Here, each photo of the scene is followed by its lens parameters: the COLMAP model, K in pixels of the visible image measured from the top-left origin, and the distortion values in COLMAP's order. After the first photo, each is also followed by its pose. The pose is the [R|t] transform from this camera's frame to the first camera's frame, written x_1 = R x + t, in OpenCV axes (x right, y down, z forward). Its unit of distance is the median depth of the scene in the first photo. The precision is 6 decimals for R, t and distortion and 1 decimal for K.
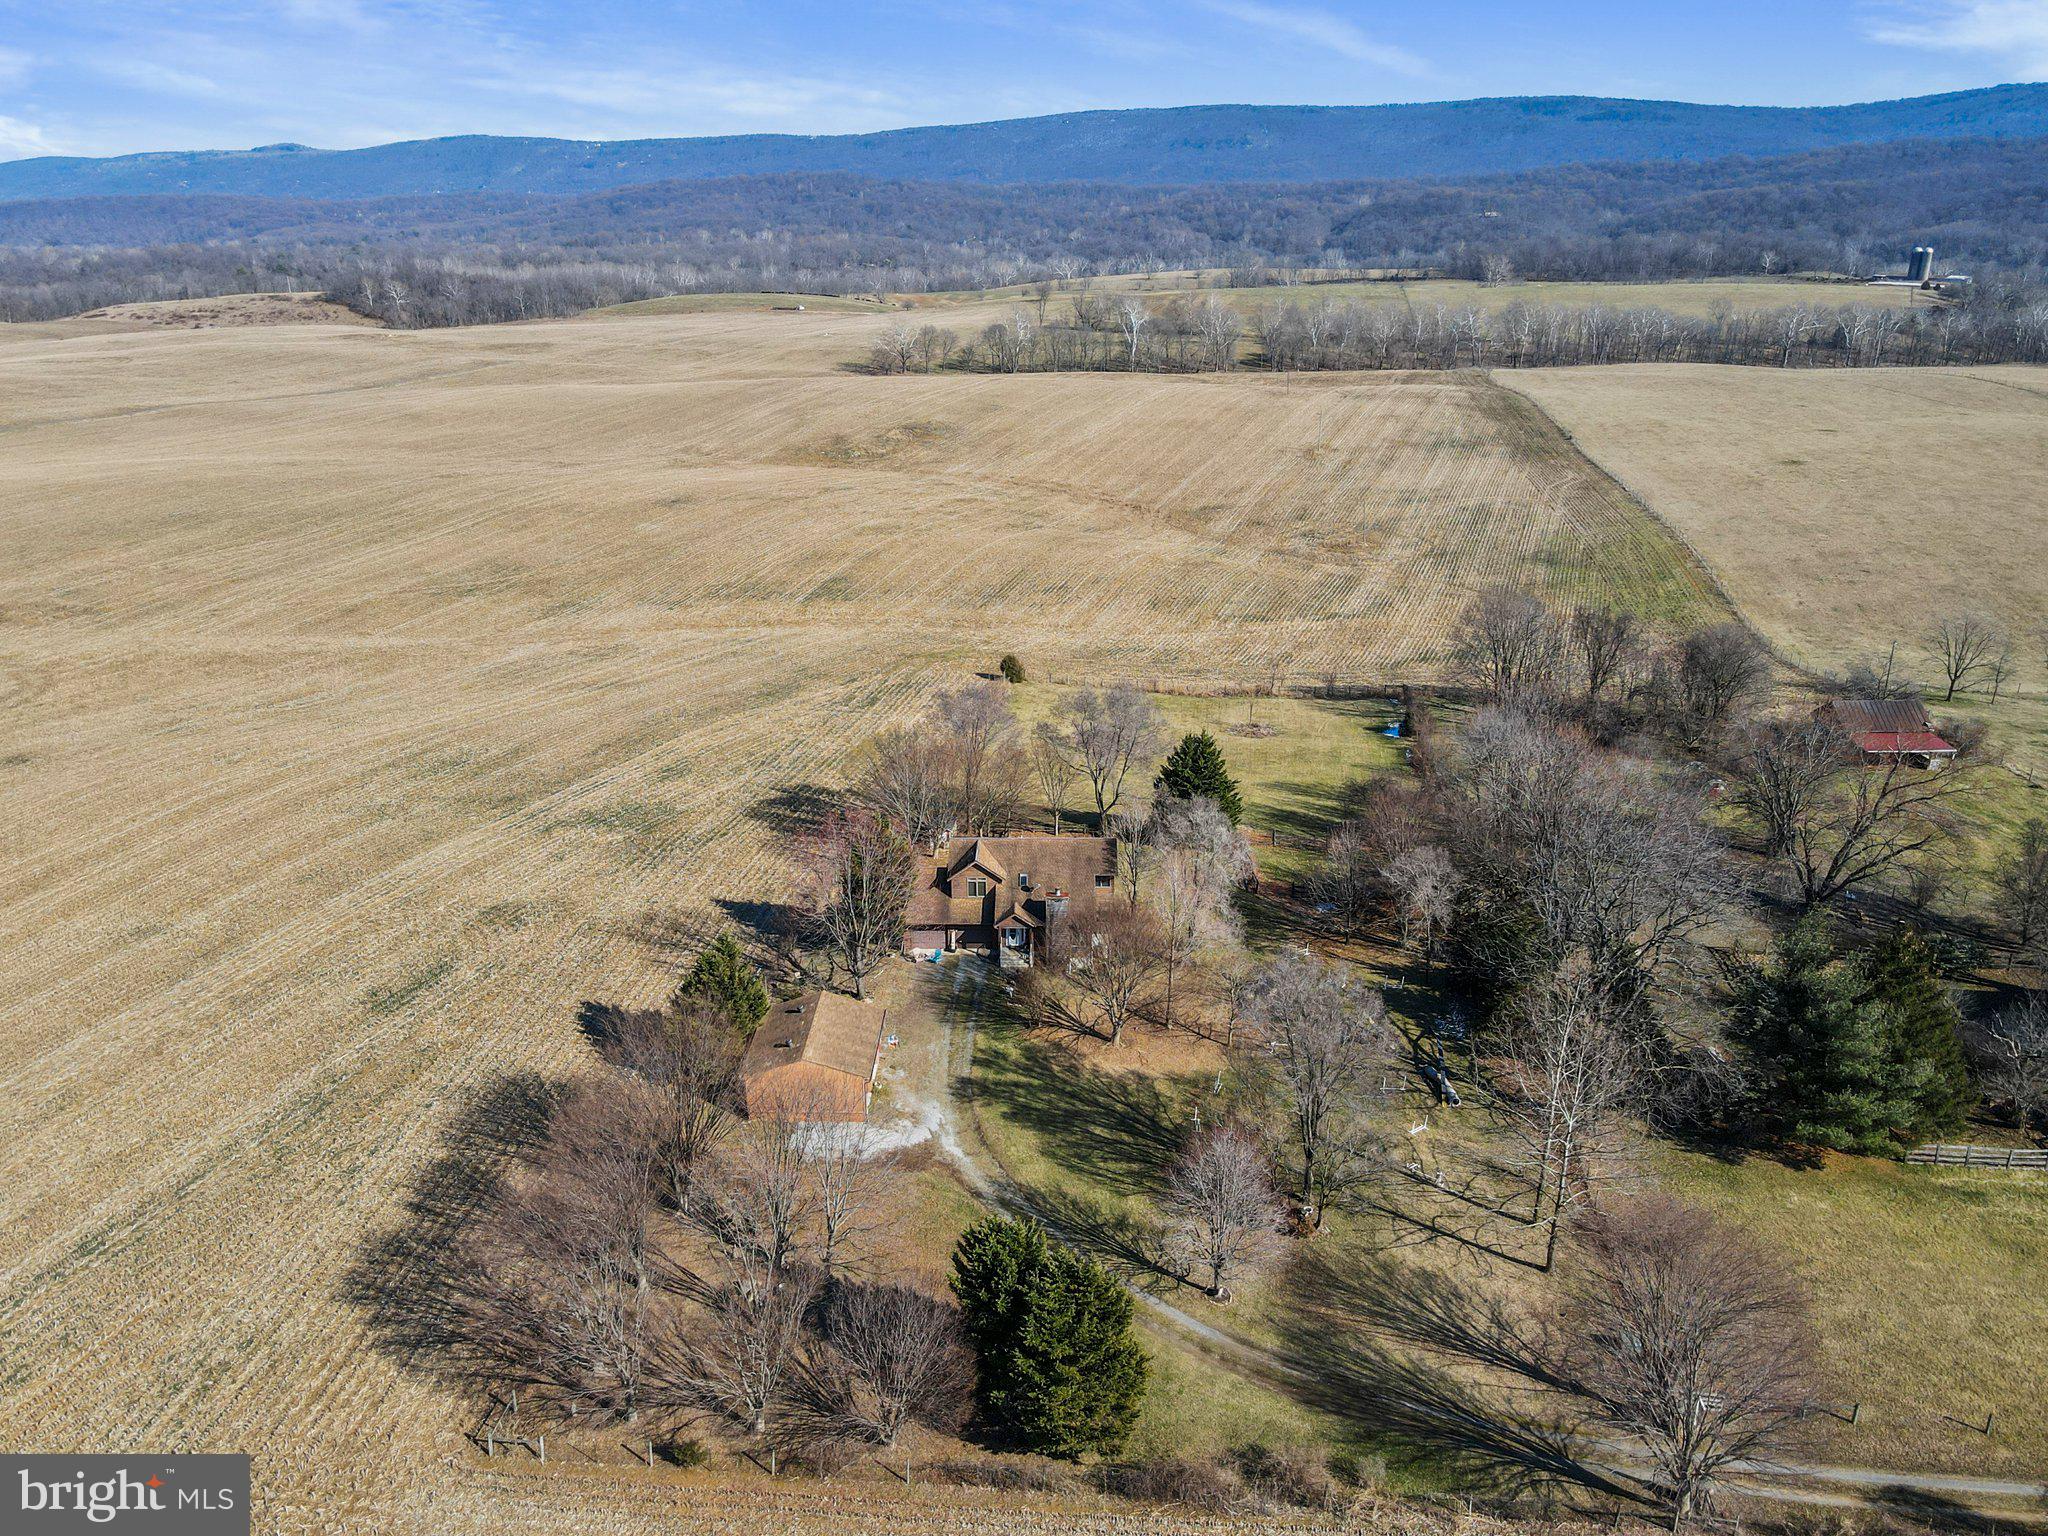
lens RADIAL K [[1496.6, 0, 1024.0], [0, 1496.6, 768.0], [0, 0, 1]] dist [0.003644, 0.034316]
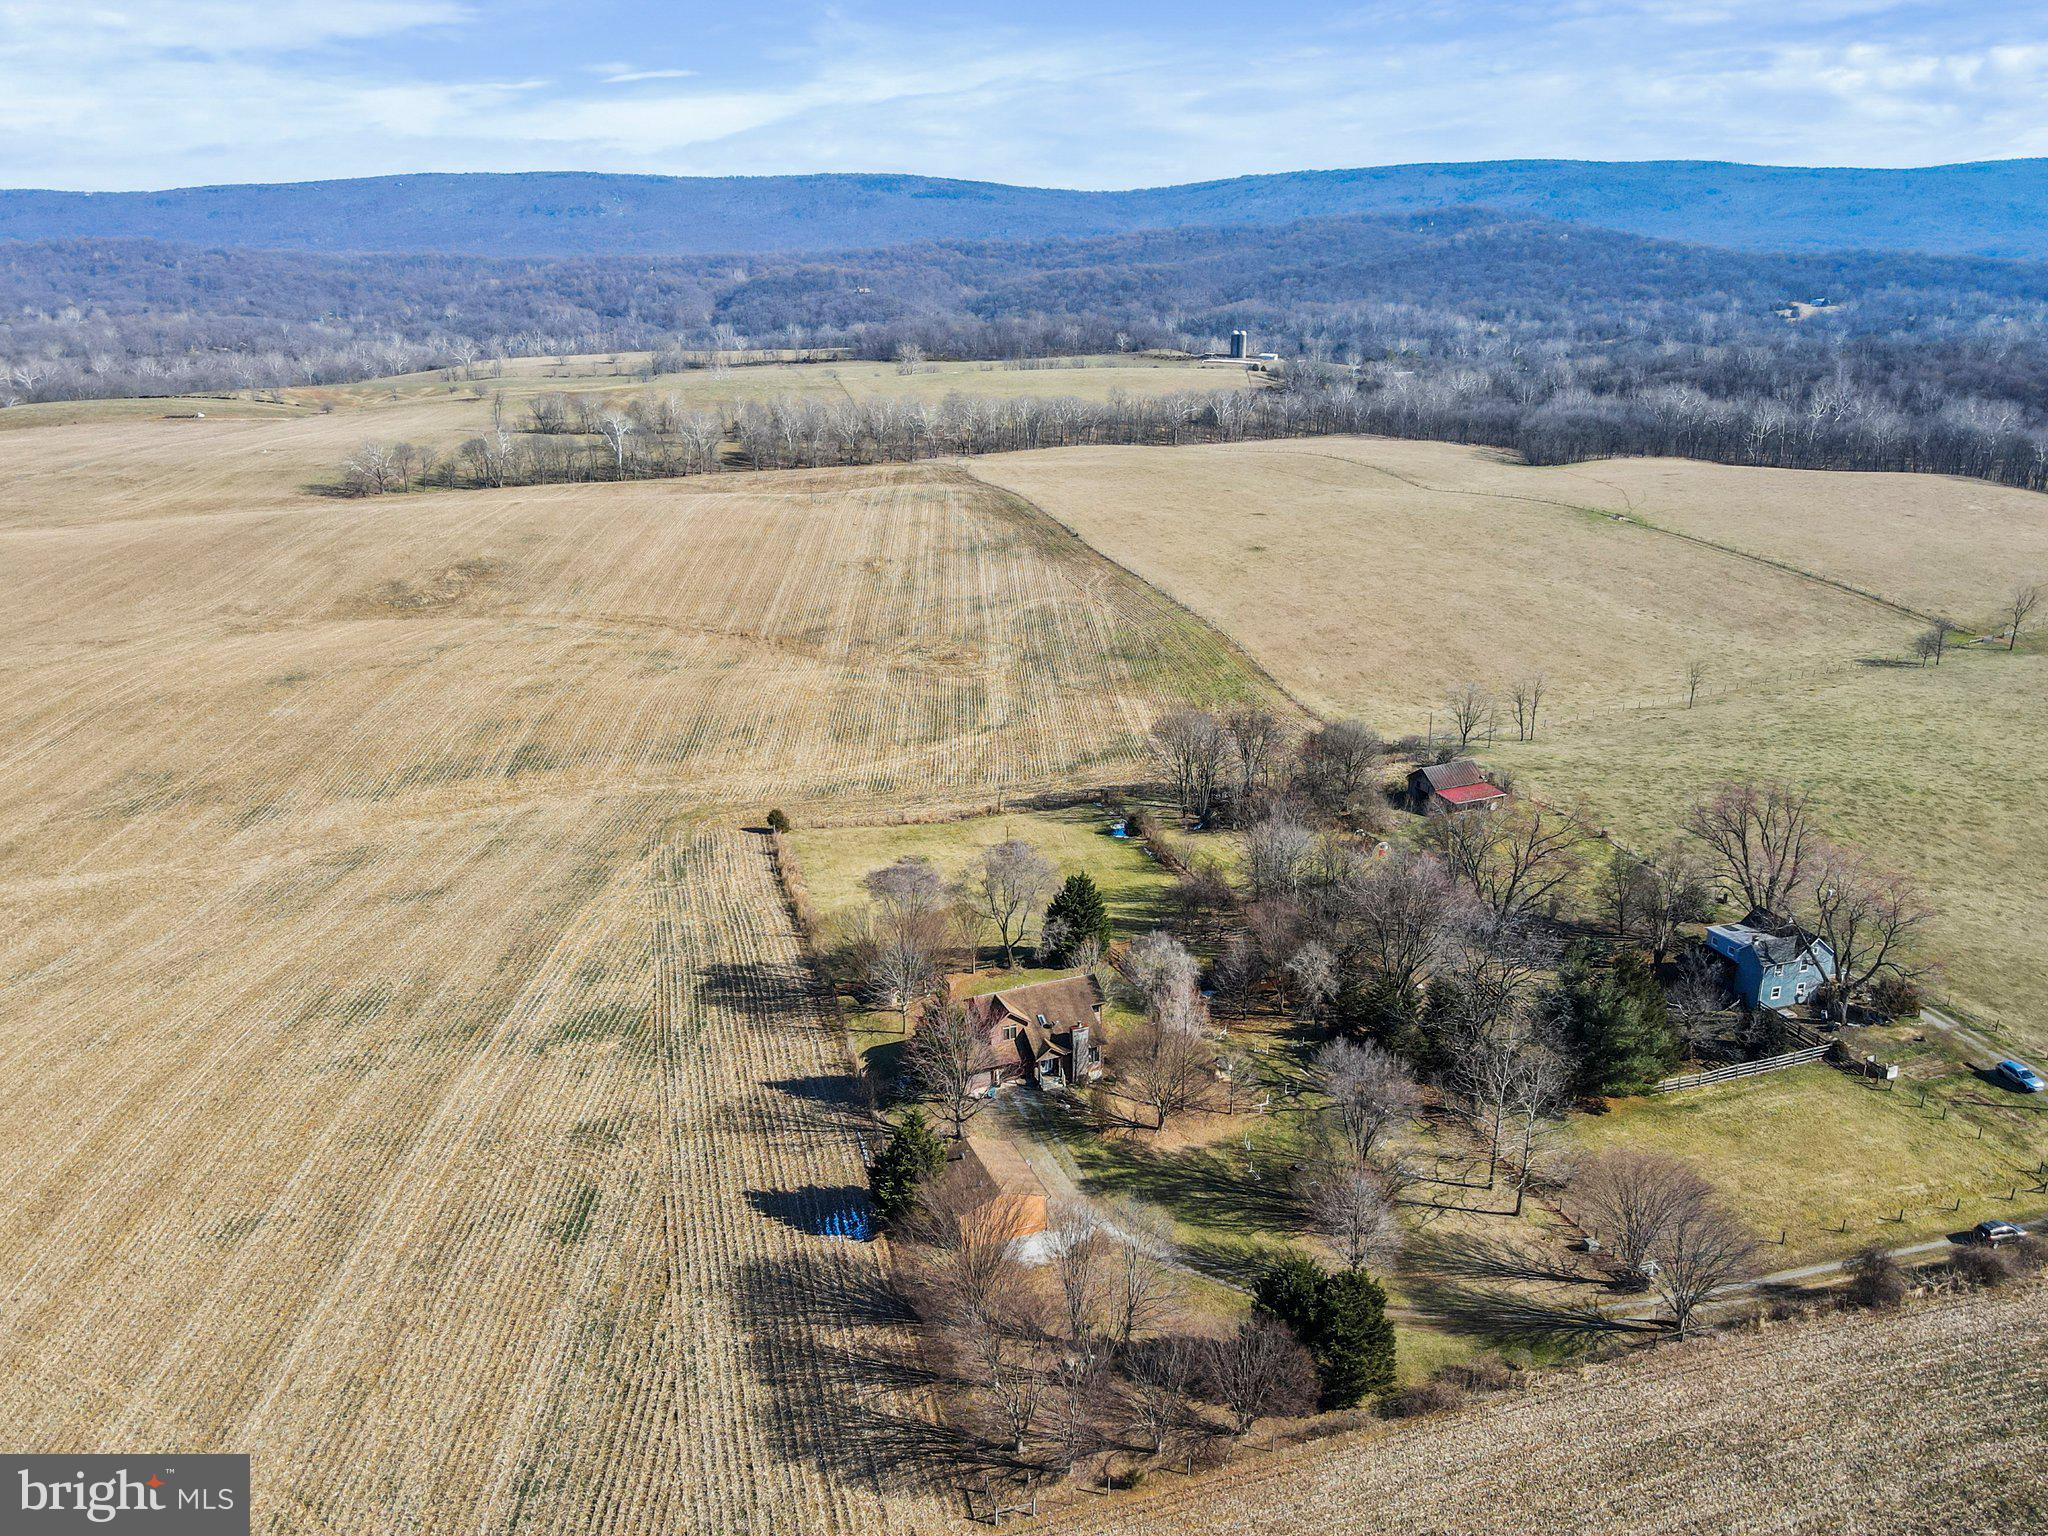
lens RADIAL K [[1496.6, 0, 1024.0], [0, 1496.6, 768.0], [0, 0, 1]] dist [0.003644, 0.034316]
pose [[0.918774, -0.126765, 0.373877, -0.116677], [0.140008, 0.990115, -0.008356, -0.032471], [-0.369122, 0.060024, 0.927441, -0.049092]]
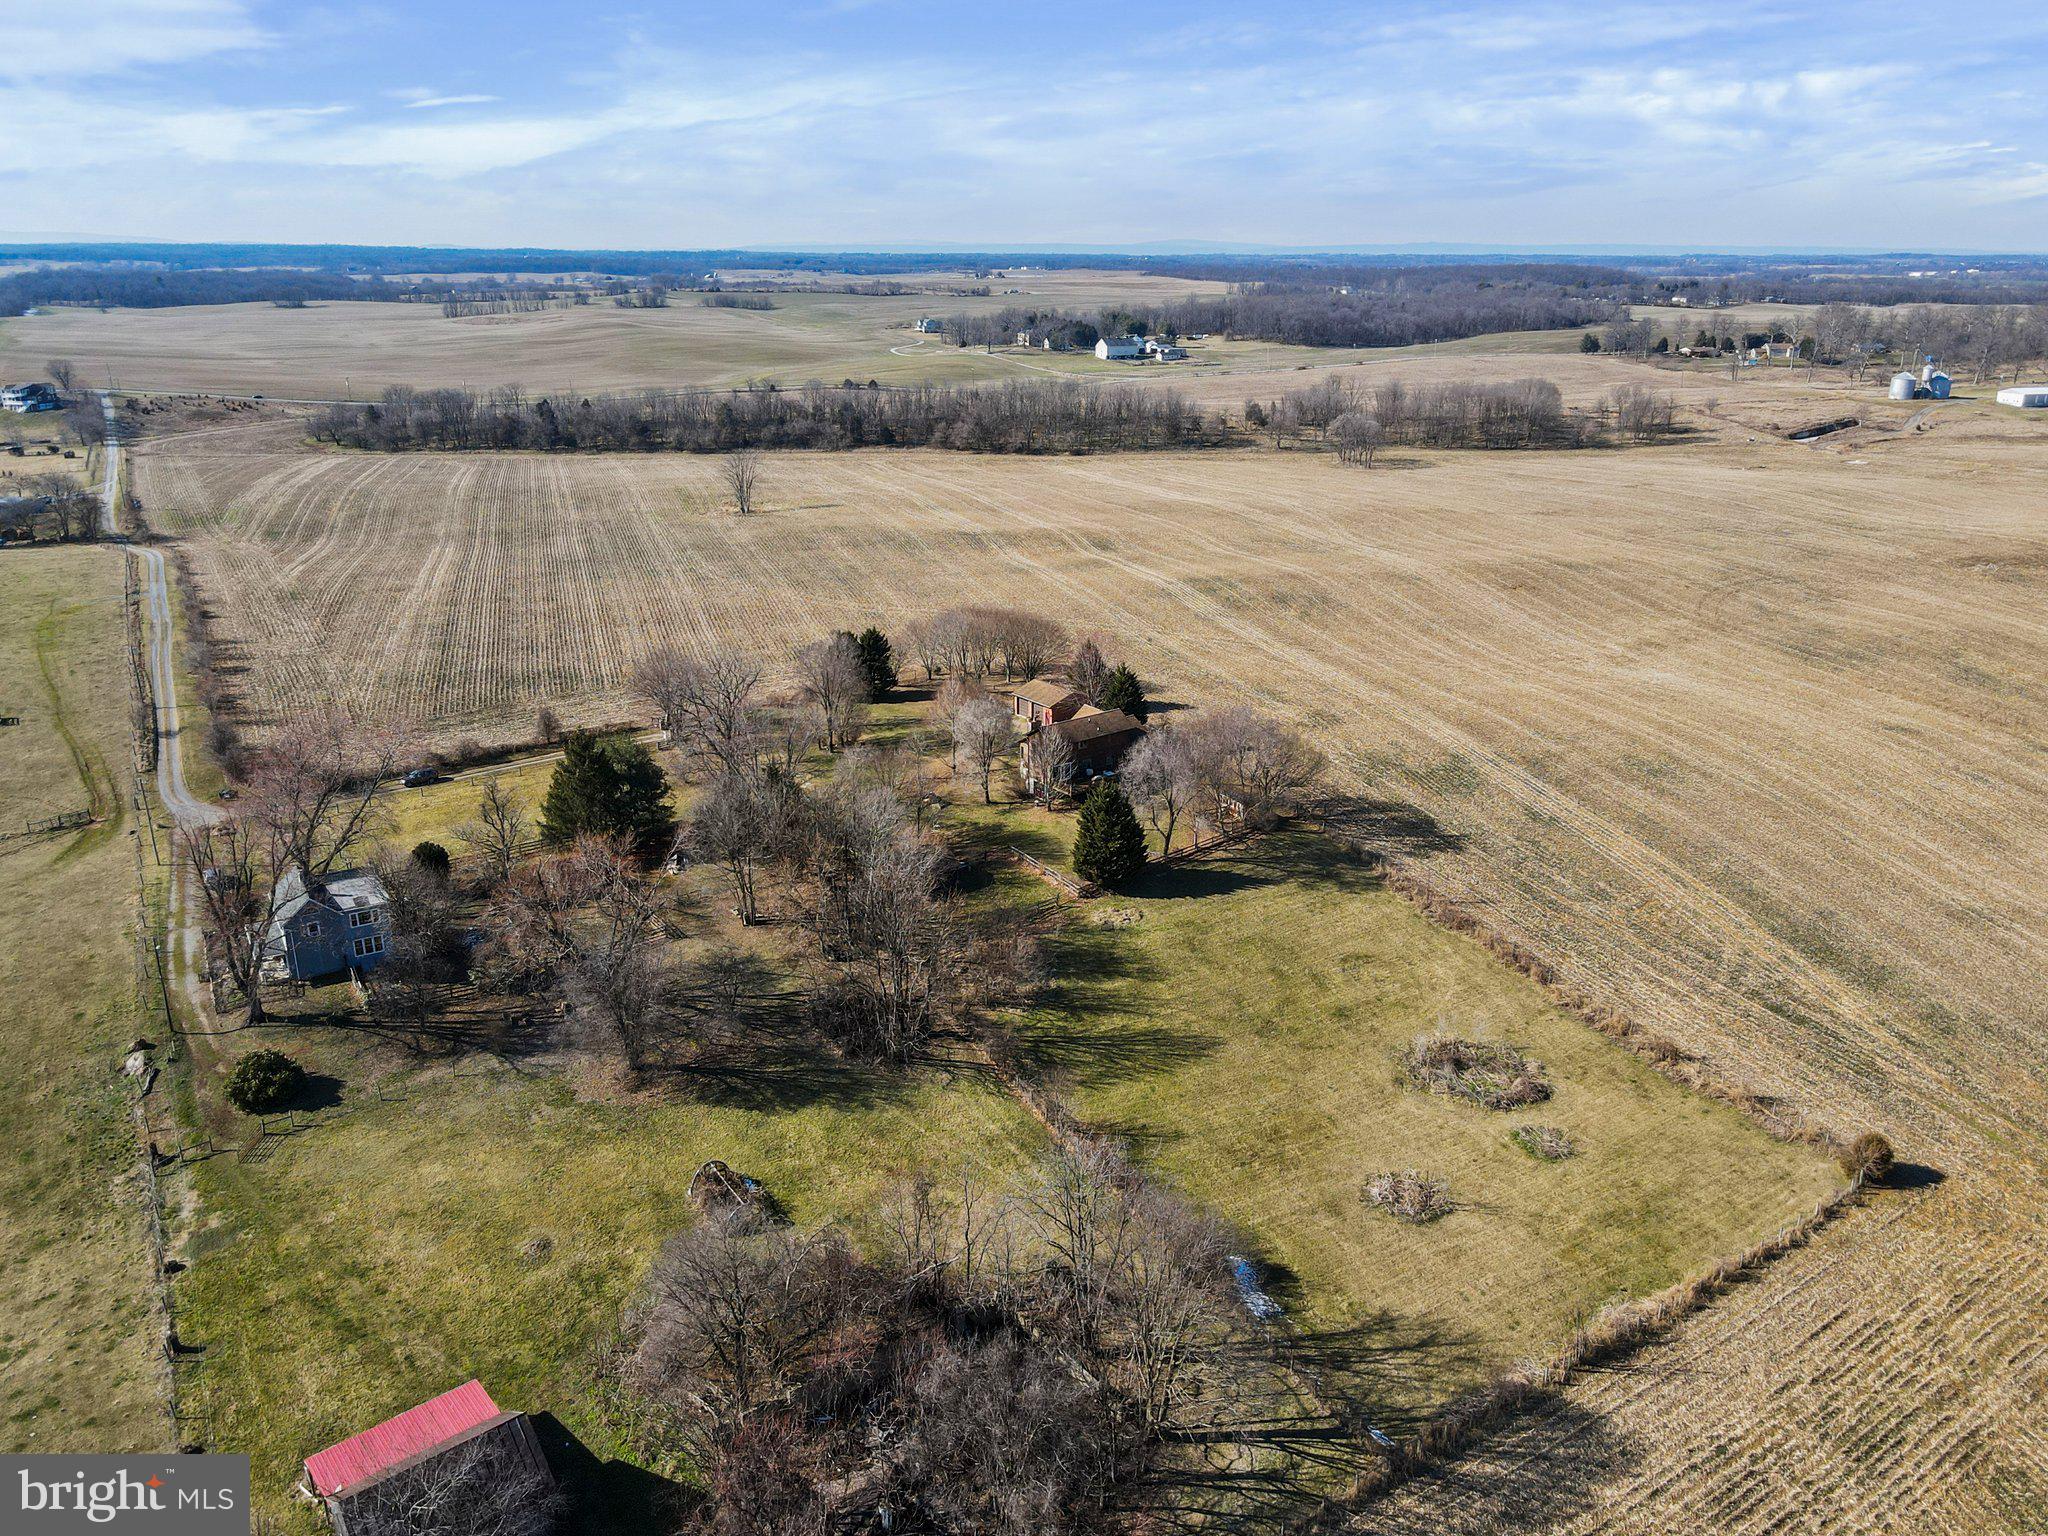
lens RADIAL K [[1515.2, 0, 1028.7], [0, 1515.2, 727.5], [0, 0, 1]] dist [-0.001224, 0.040674]
pose [[-0.778196, 0.193915, -0.597334, 0.259126], [-0.217046, 0.809485, 0.545550, -0.207583], [0.589323, 0.554194, -0.587850, 0.491165]]
